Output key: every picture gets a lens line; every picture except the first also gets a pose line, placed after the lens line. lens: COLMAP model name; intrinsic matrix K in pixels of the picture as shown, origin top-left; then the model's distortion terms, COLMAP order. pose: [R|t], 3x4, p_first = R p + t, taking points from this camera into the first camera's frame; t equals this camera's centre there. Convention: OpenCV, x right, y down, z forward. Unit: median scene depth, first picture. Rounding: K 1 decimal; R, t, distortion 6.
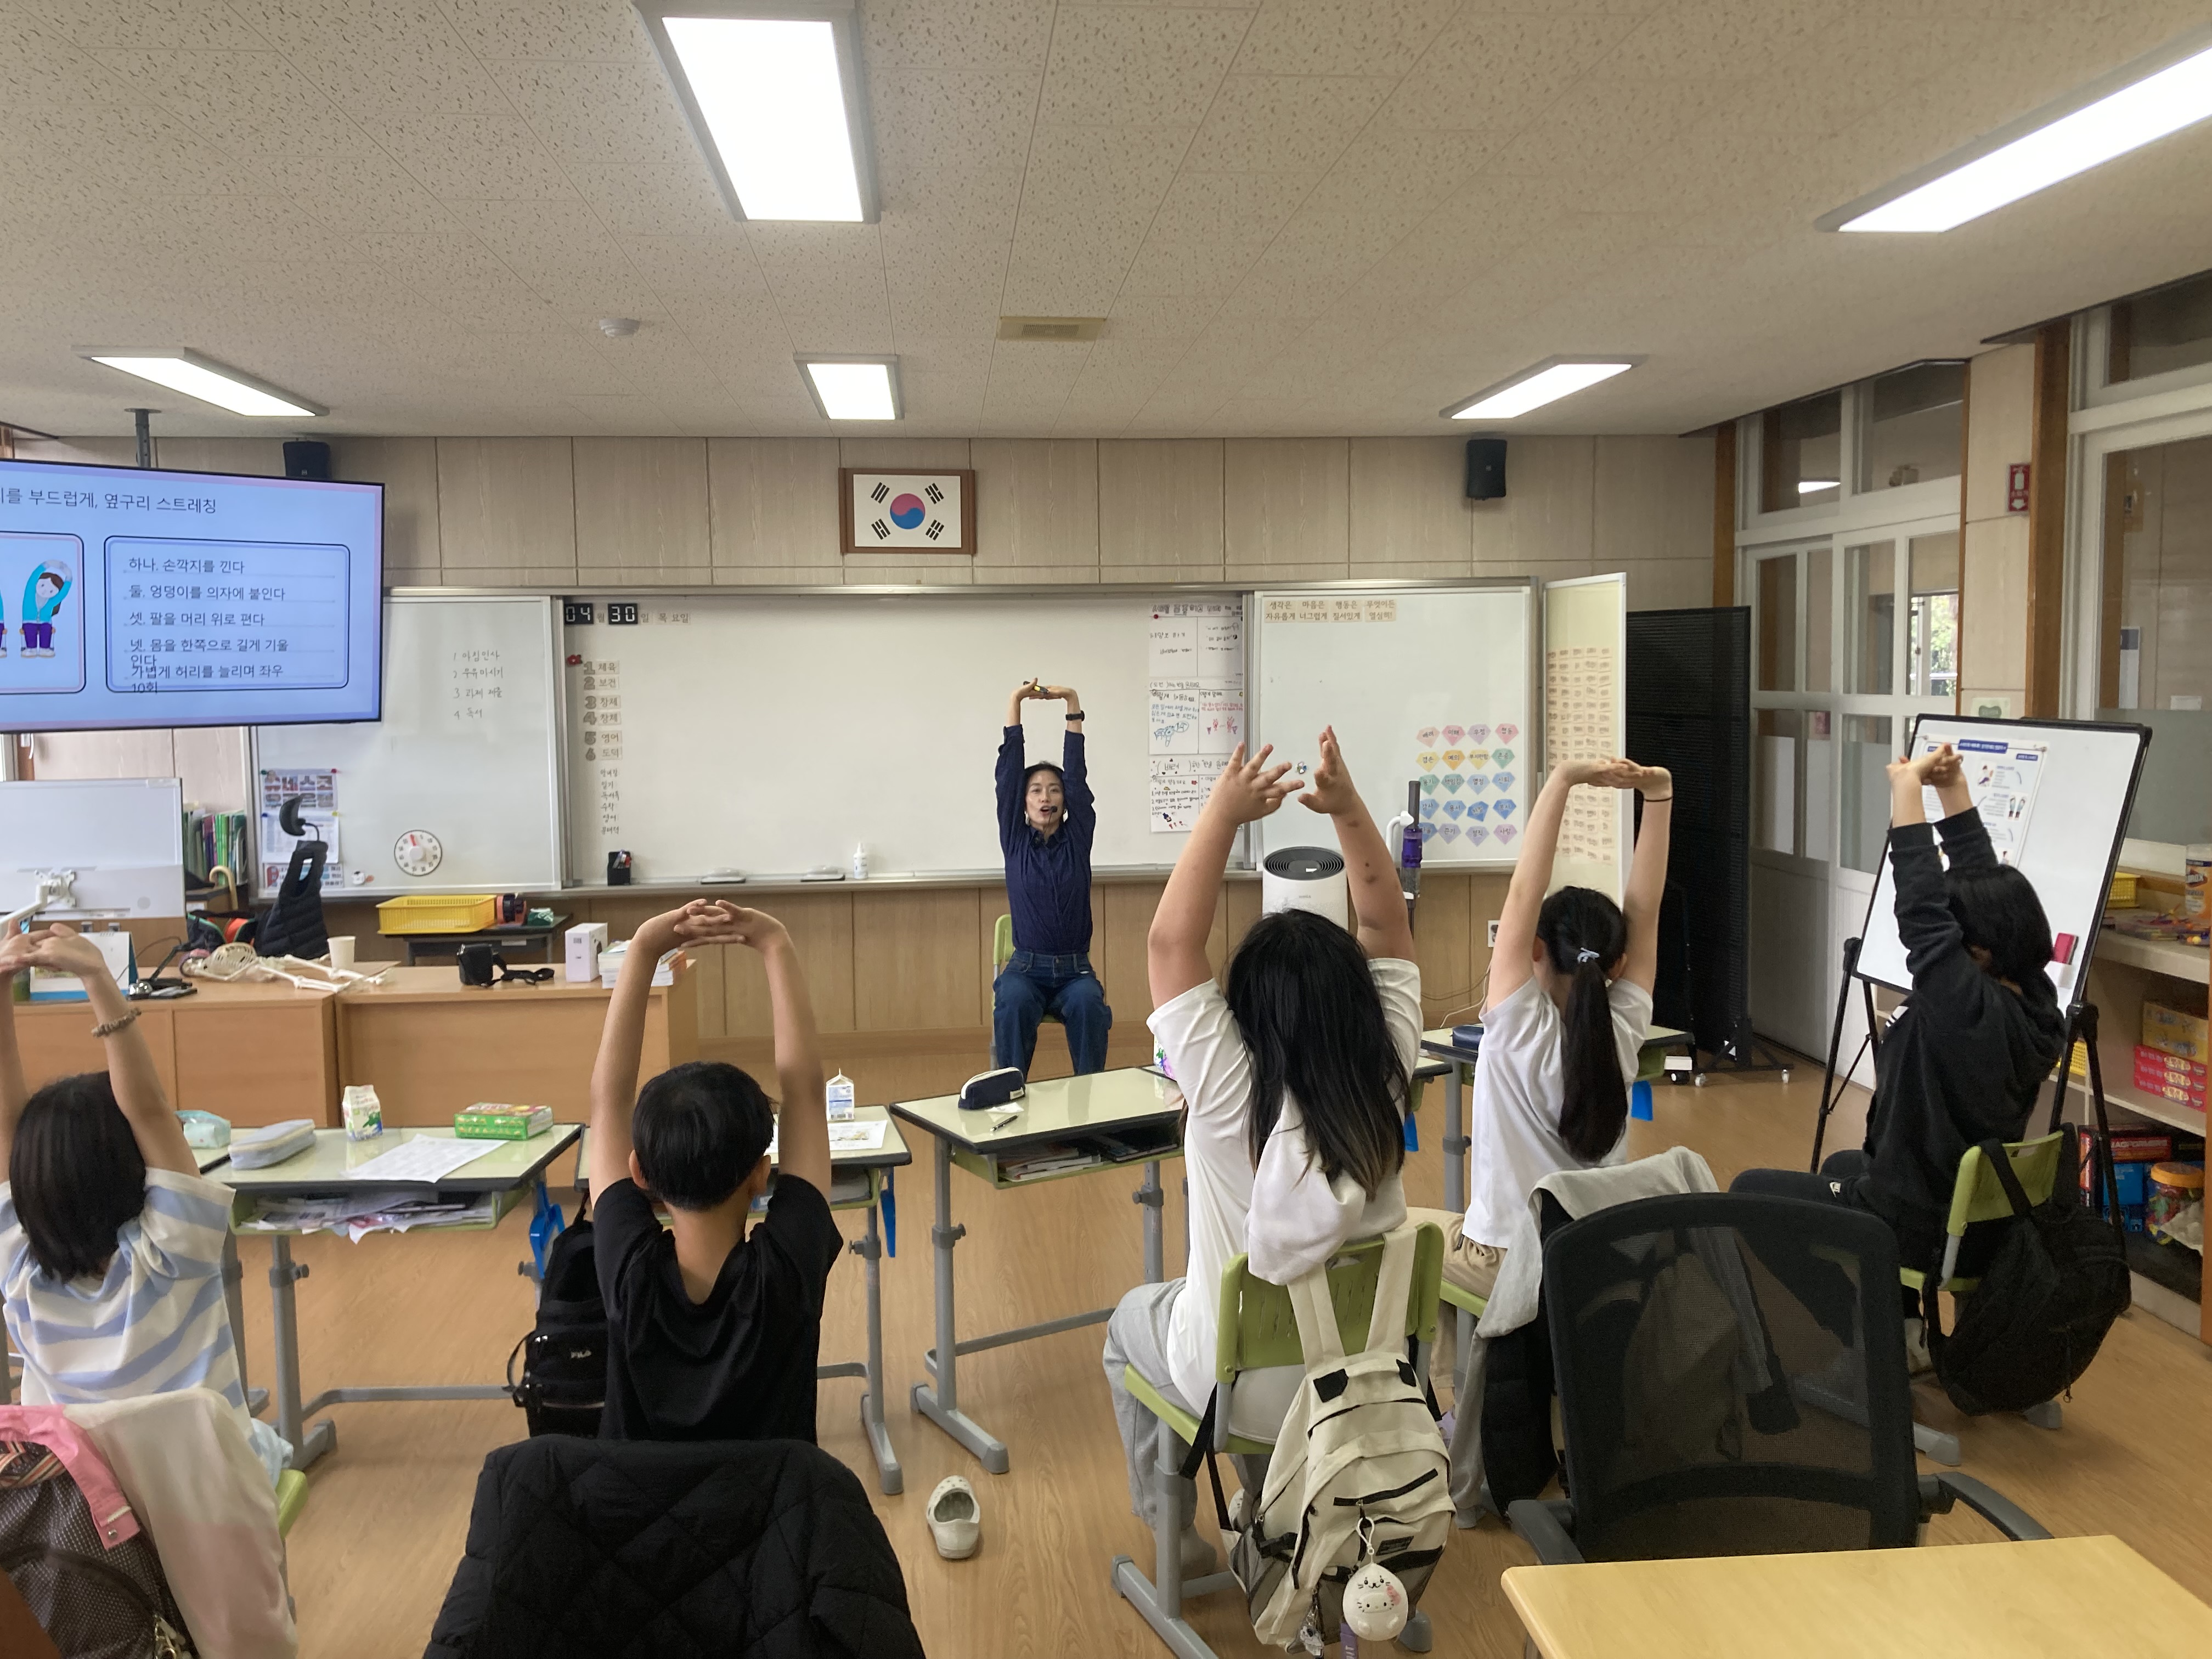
lens RADIAL K [[1848.5, 0, 1139.3], [0, 1848.5, 814.8], [0, 0, 1]] dist [0.028763, -0.030626]
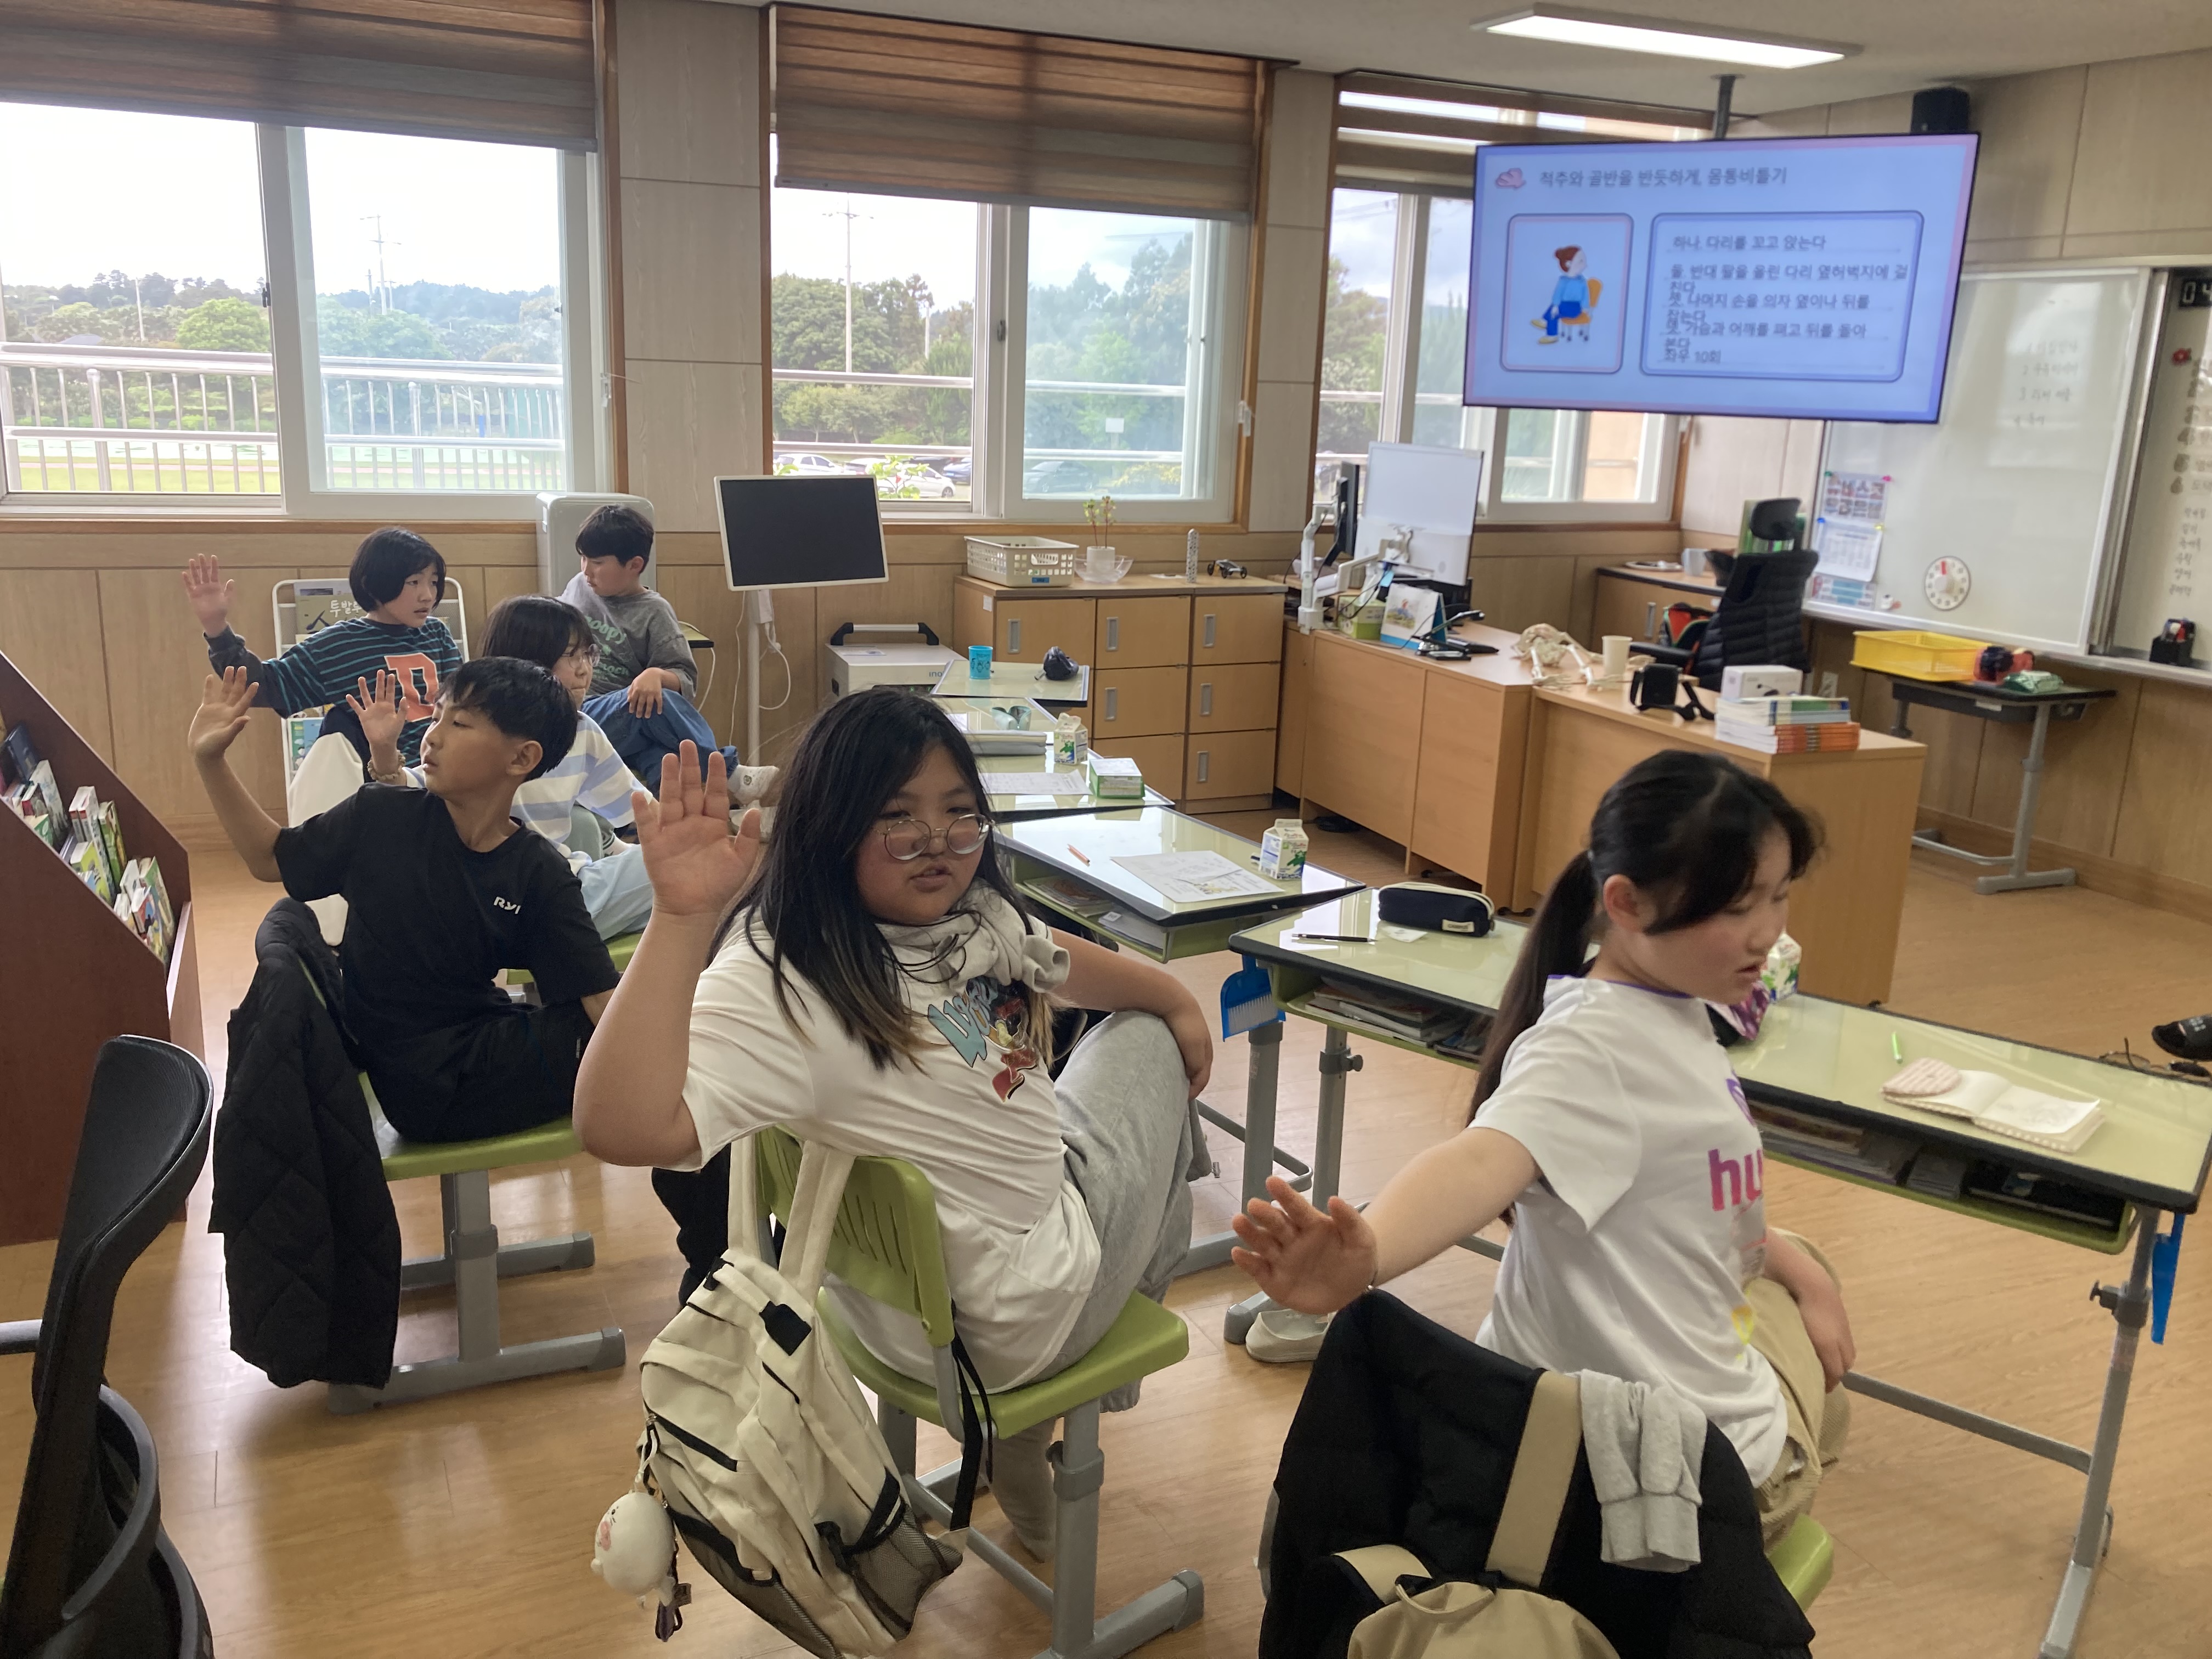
lens RADIAL K [[1848.5, 0, 1068.4], [0, 1848.5, 811.0], [0, 0, 1]] dist [0.028763, -0.030626]
pose [[0.279304, 0.245356, -0.928326, 0.310432], [-0.115219, 0.968381, 0.221277, -0.020090], [0.953265, 0.045157, 0.298742, 0.352776]]
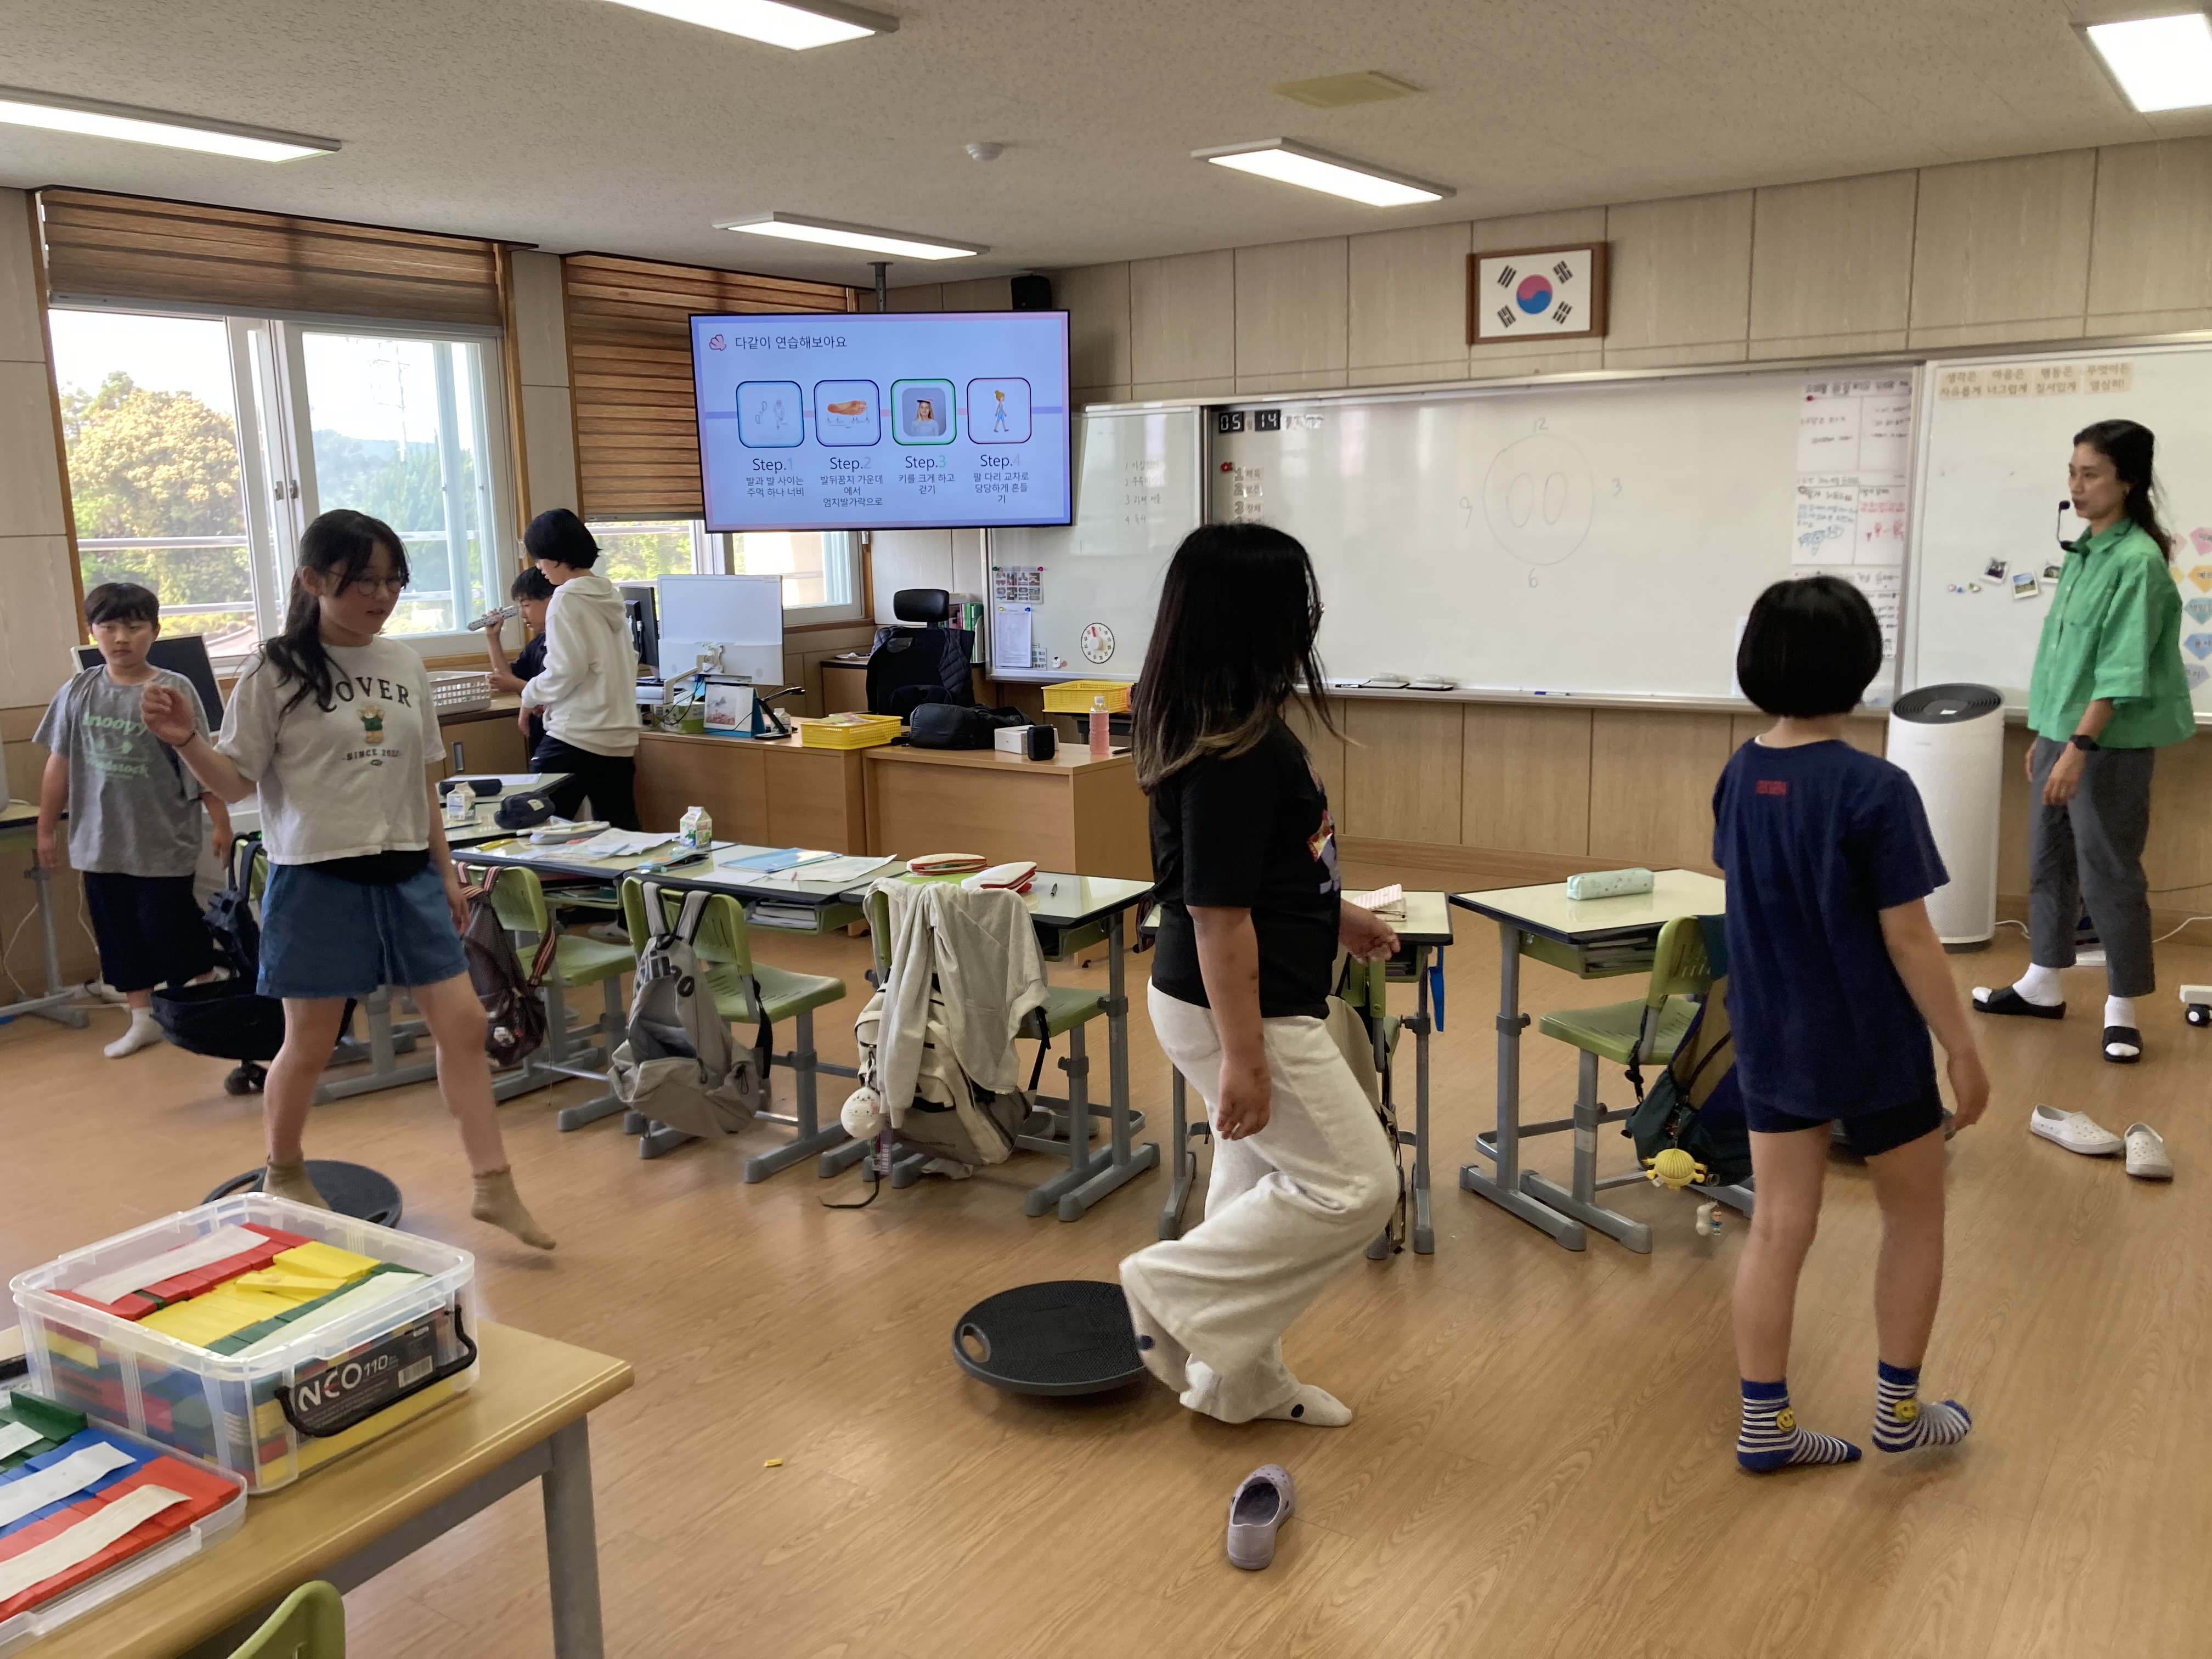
lens RADIAL K [[1848.5, 0, 1063.9], [0, 1848.5, 805.3], [0, 0, 1]] dist [0.028763, -0.030626]
pose [[0.740737, 0.102754, -0.663890, 0.342103], [-0.039485, 0.993184, 0.109666, -0.003406], [0.670633, -0.055020, 0.739746, 0.144946]]
